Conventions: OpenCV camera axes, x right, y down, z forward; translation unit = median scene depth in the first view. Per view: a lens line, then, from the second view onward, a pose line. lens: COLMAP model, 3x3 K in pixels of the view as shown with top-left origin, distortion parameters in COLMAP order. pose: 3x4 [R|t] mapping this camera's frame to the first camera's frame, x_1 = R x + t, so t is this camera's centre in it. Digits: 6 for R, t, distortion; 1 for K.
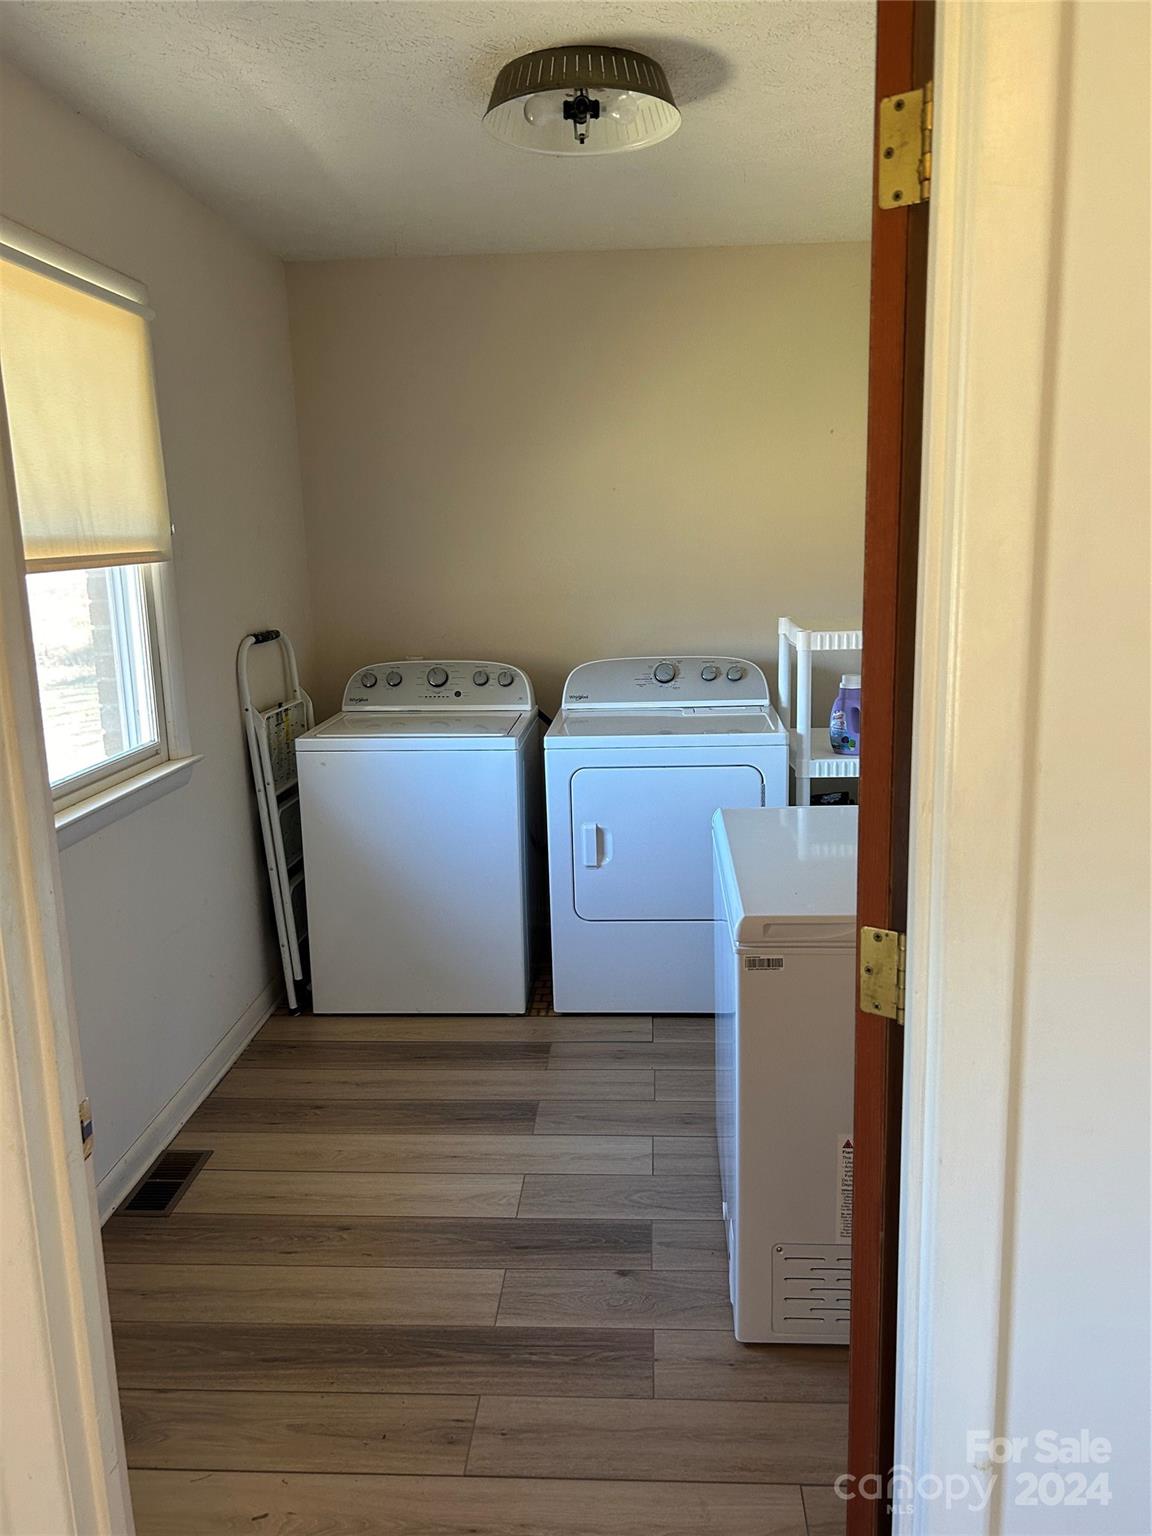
lens RADIAL K [[1159.0, 0, 580.3], [0, 1159.0, 766.1], [0, 0, 1]] dist [0.097641, -0.129050]
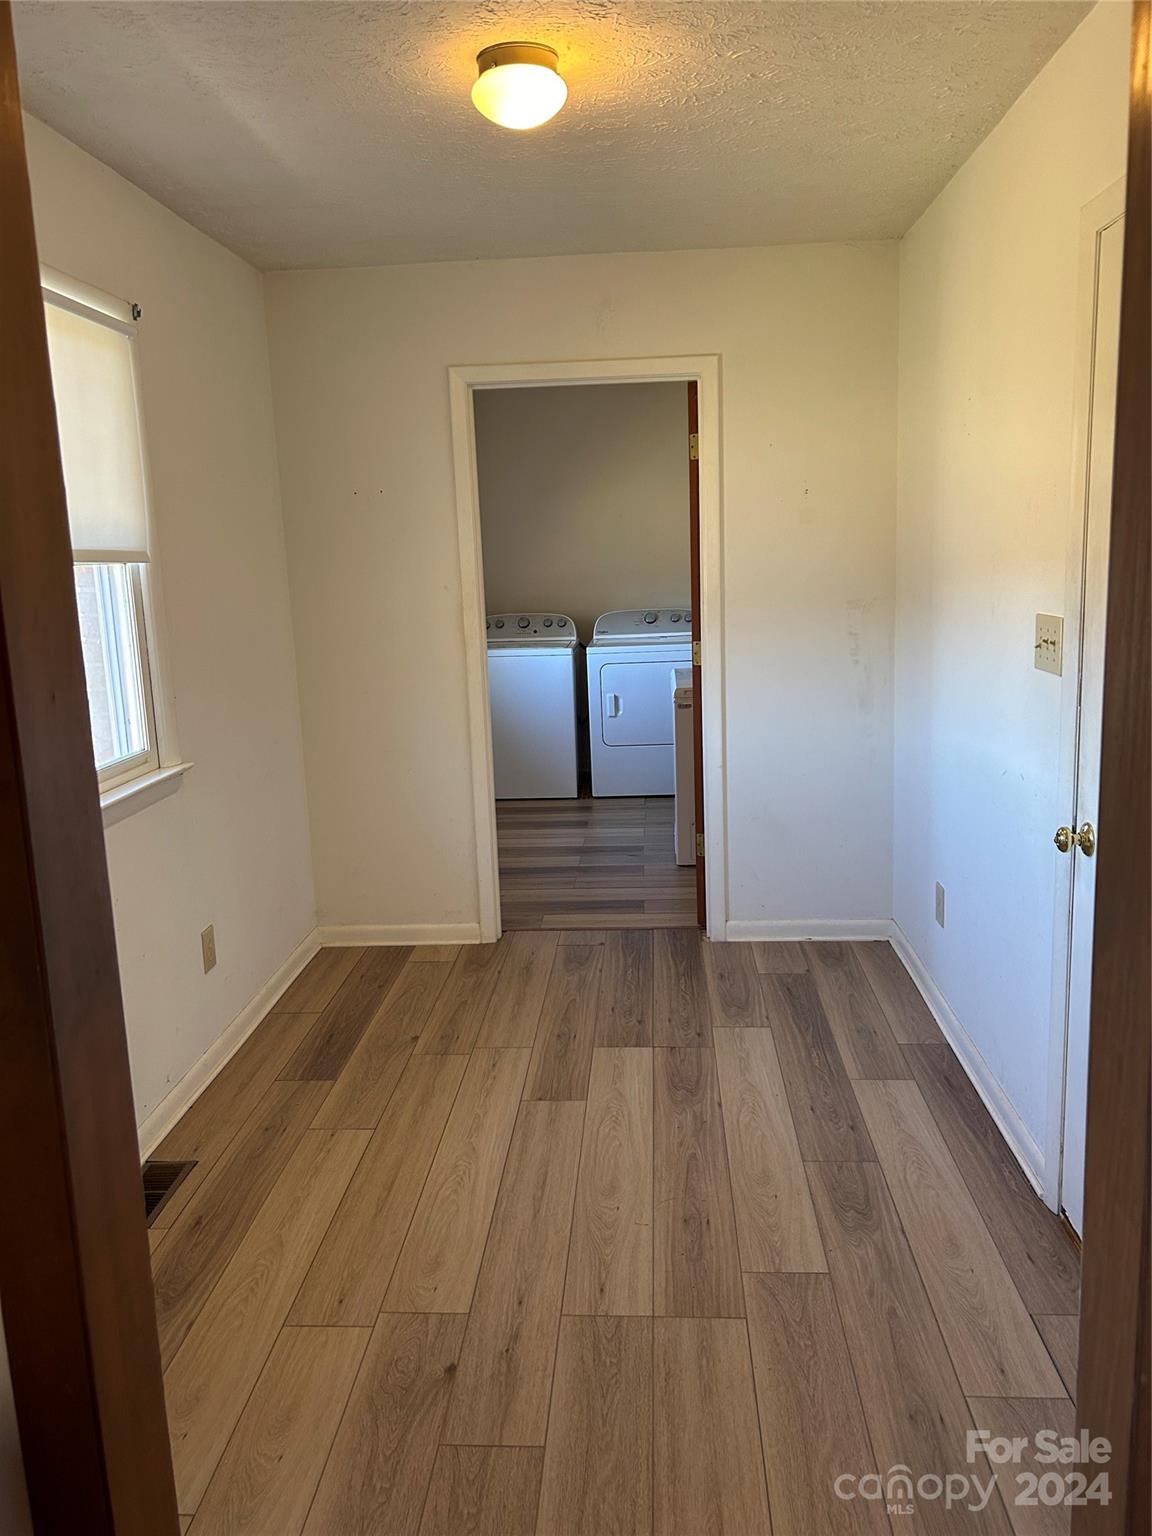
lens RADIAL K [[1159.0, 0, 580.3], [0, 1159.0, 766.1], [0, 0, 1]] dist [0.097641, -0.129050]
pose [[0.999955, -0.009205, 0.002497, -0.046294], [0.009206, 0.999958, -0.000399, 0.161691], [-0.002493, 0.000422, 0.999997, -0.872849]]
